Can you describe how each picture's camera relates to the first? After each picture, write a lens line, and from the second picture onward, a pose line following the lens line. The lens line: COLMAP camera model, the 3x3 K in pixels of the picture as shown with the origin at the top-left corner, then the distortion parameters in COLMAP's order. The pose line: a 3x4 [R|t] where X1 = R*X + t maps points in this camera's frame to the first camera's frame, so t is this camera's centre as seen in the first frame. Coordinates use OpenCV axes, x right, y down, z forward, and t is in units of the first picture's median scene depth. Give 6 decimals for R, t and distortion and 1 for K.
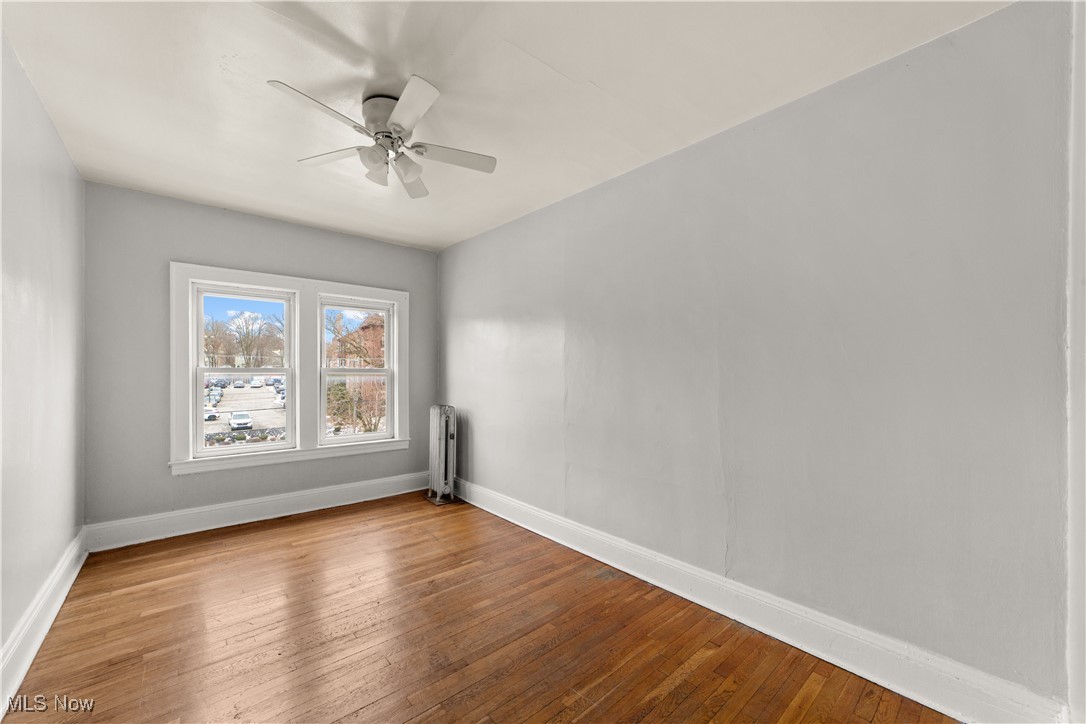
lens RADIAL K [[434.6, 0, 539.0], [0, 434.6, 370.5], [0, 0, 1]] dist [0.001370, 0.000495]
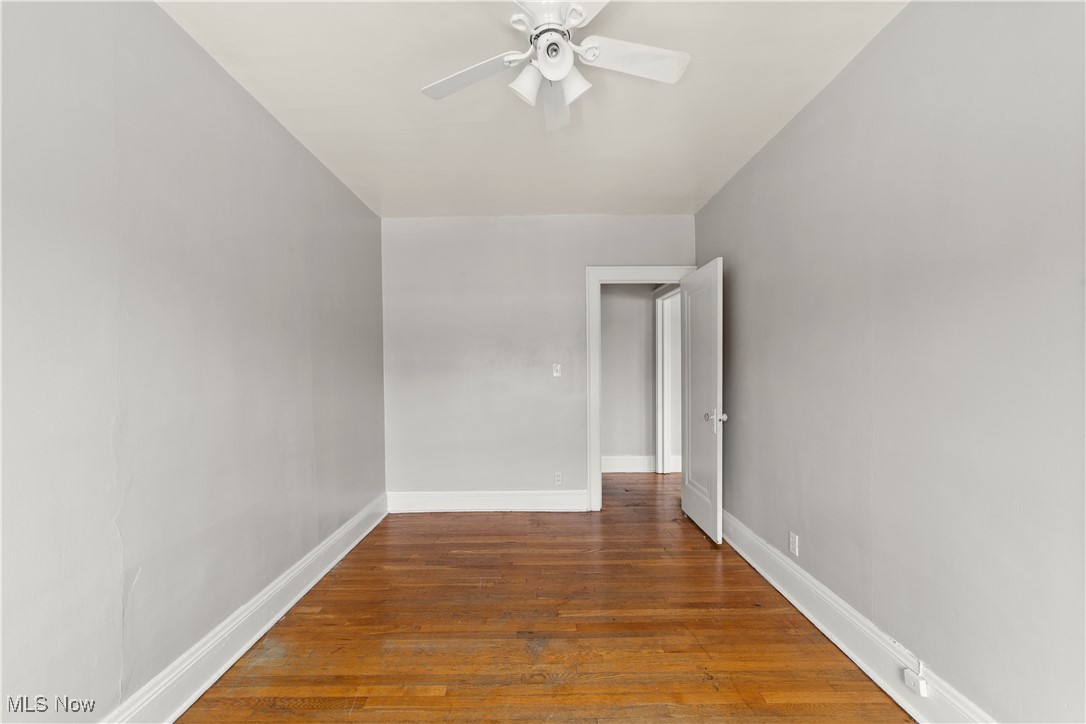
lens RADIAL K [[434.6, 0, 542.5], [0, 434.6, 365.2], [0, 0, 1]] dist [0.001370, 0.000495]
pose [[-0.768825, 0.002542, 0.639454, -0.777135], [0.000055, 0.999992, -0.003908, 0.007002], [-0.639459, -0.002970, -0.768820, 1.537593]]
